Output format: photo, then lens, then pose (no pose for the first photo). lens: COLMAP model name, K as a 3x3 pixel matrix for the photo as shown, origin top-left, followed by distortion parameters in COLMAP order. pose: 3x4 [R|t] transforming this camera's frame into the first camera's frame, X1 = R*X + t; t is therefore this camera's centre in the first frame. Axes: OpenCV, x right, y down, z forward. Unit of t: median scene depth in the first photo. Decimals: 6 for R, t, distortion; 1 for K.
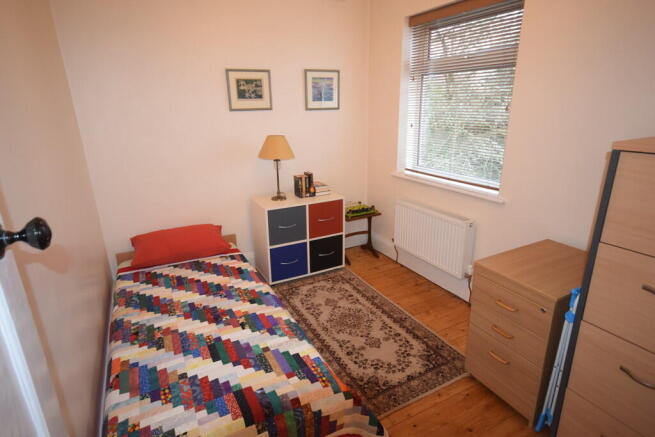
lens RADIAL K [[361.8, 0, 329.5], [0, 361.8, 217.3], [0, 0, 1]] dist [0.001742, 0.000091]
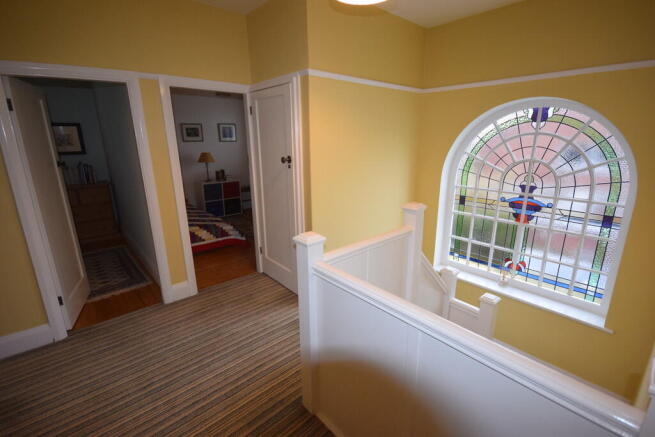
lens RADIAL K [[304.6, 0, 325.0], [0, 304.6, 218.1], [0, 0, 1]] dist [0.002518, 0.000393]
pose [[0.976038, -0.050381, 0.211689, 0.149268], [0.062079, 0.996869, -0.048976, 0.309381], [-0.208558, 0.060944, 0.976109, -0.949366]]
